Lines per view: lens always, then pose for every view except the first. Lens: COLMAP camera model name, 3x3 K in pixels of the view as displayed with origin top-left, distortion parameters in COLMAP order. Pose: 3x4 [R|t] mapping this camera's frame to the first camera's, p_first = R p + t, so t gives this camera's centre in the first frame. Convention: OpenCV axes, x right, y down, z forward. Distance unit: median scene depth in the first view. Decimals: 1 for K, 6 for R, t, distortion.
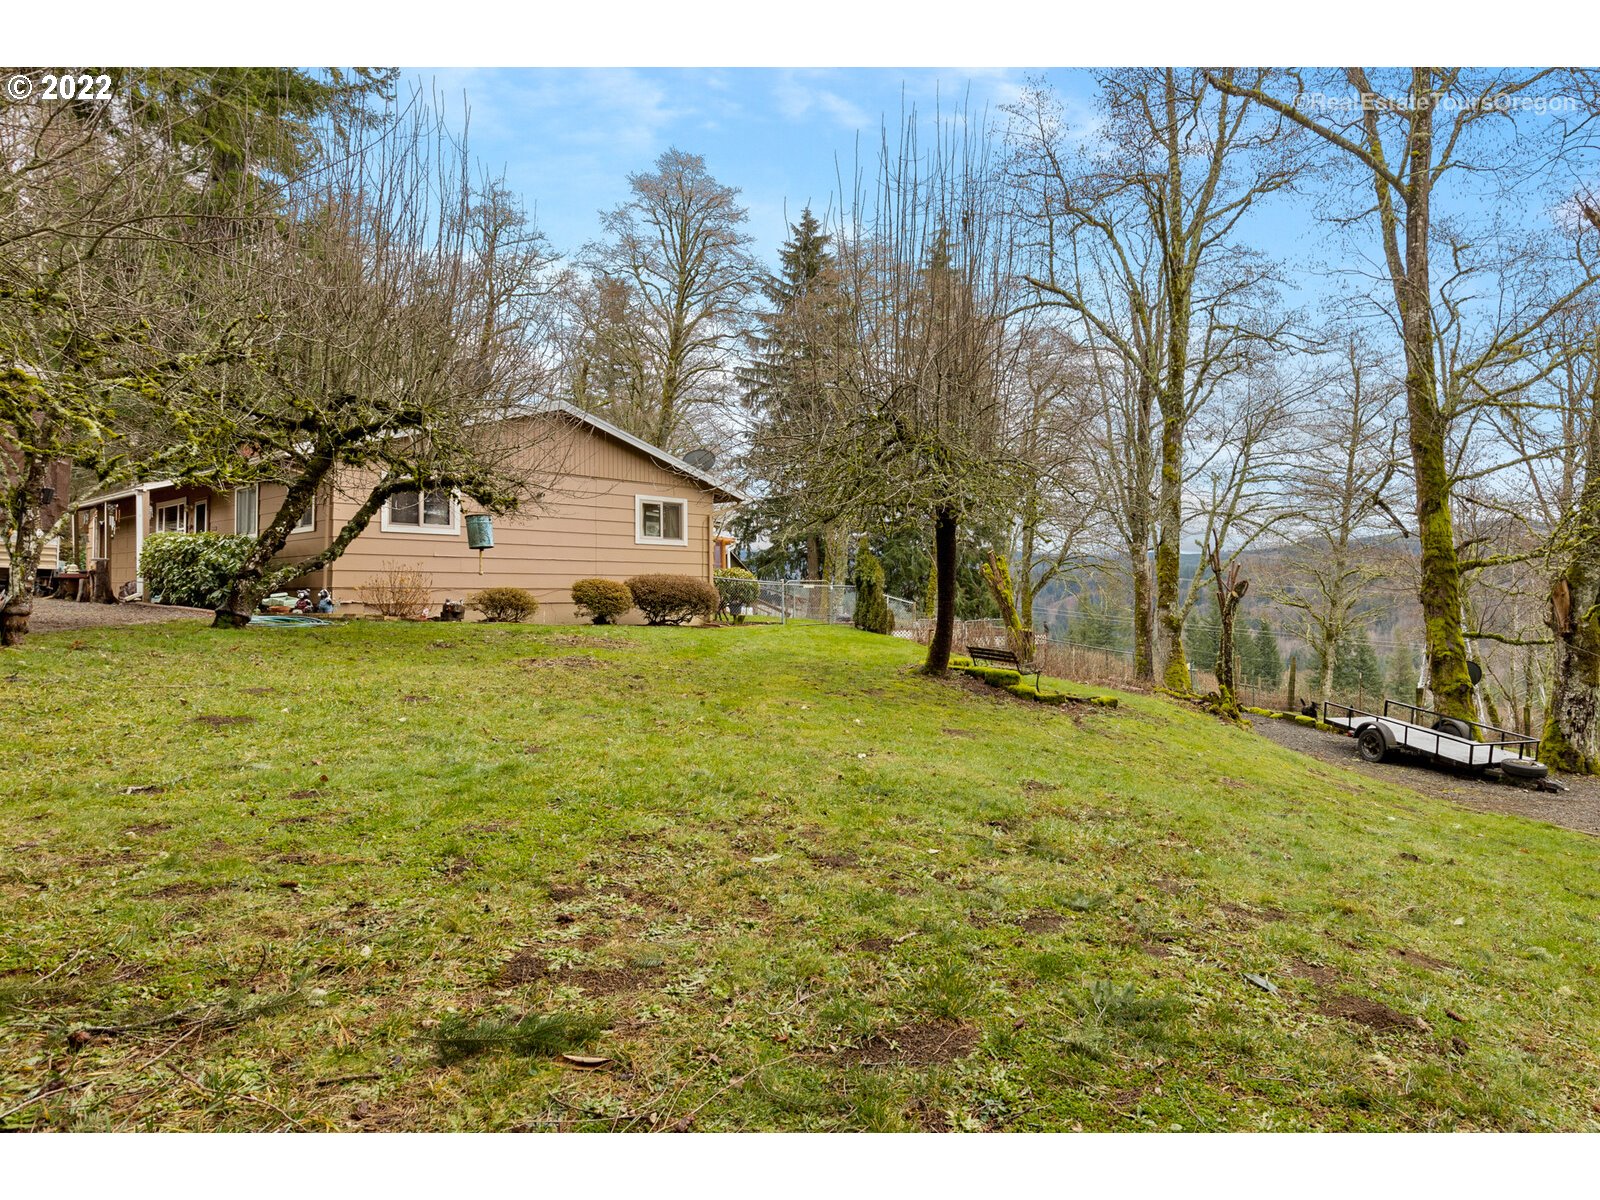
lens RADIAL K [[734.8, 0, 782.8], [0, 734.8, 600.8], [0, 0, 1]] dist [-0.000409, 0.000559]
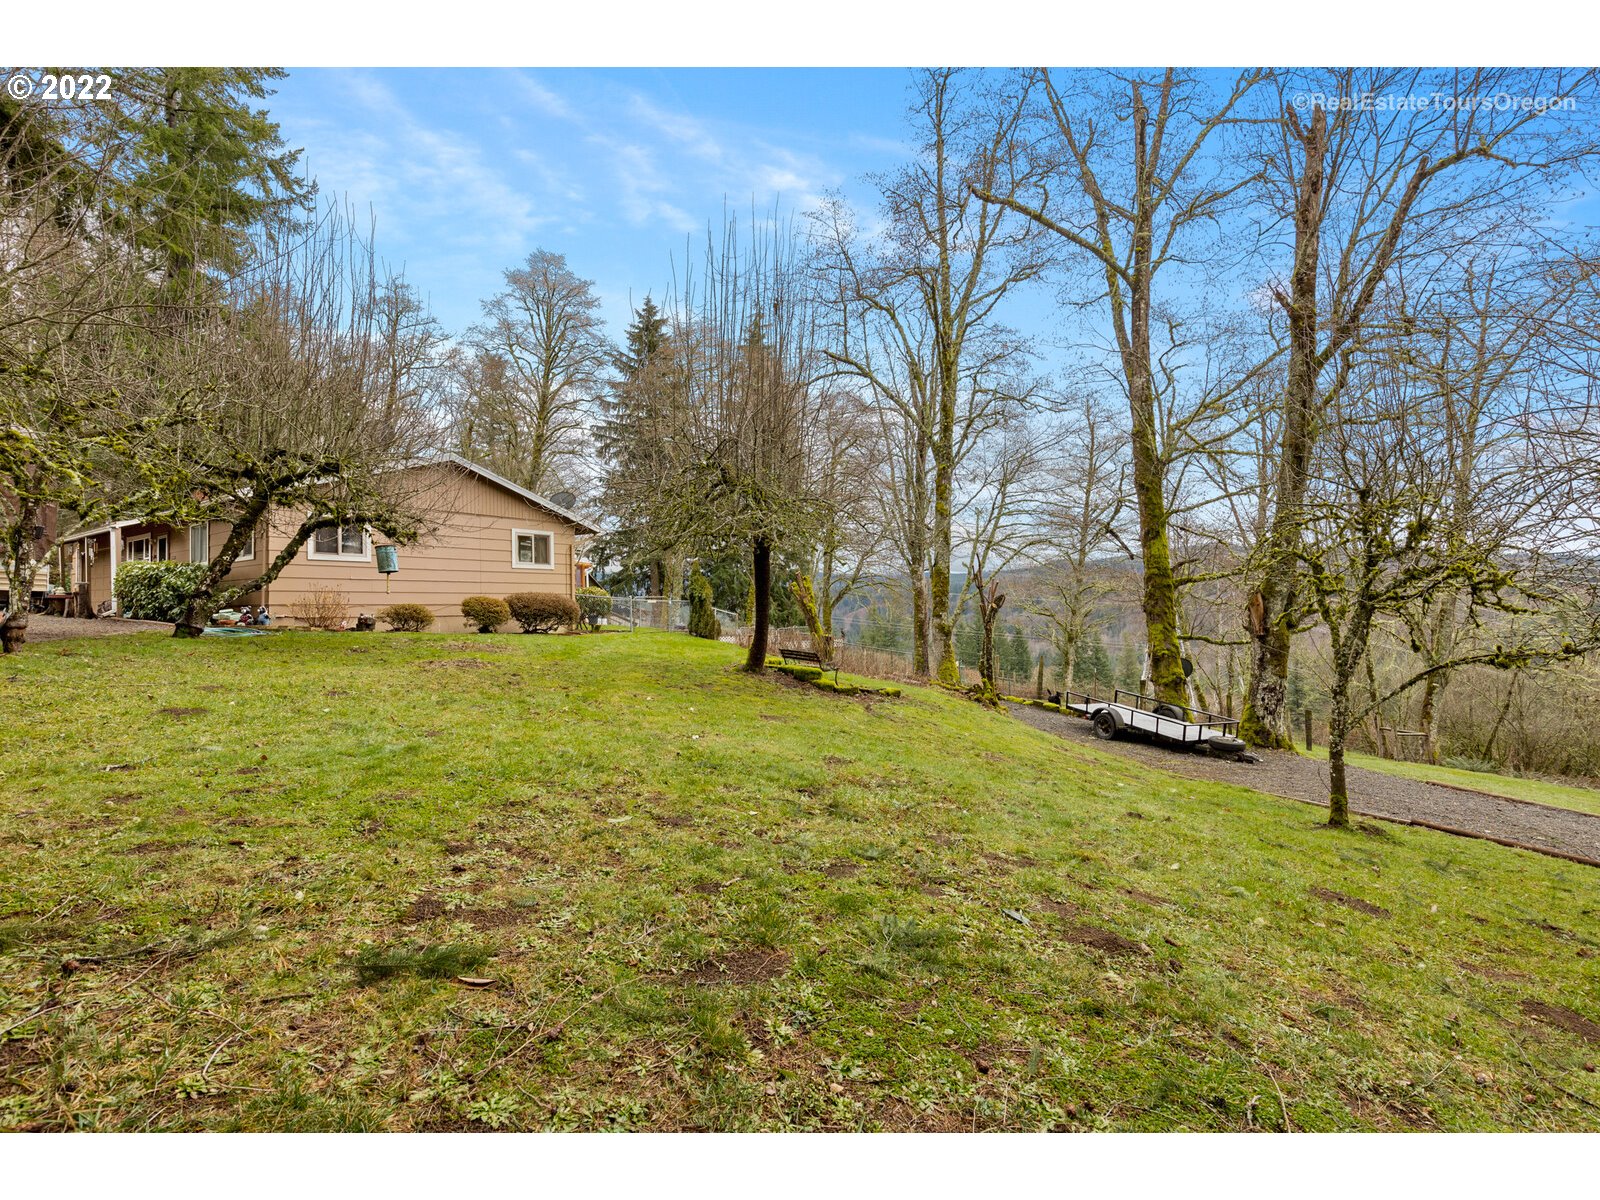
lens RADIAL K [[734.8, 0, 782.8], [0, 734.8, 600.8], [0, 0, 1]] dist [-0.000409, 0.000559]
pose [[0.974255, -0.004721, 0.225399, -0.028923], [0.008962, 0.999801, -0.017798, 0.003448], [-0.225270, 0.019359, 0.974104, -0.261028]]
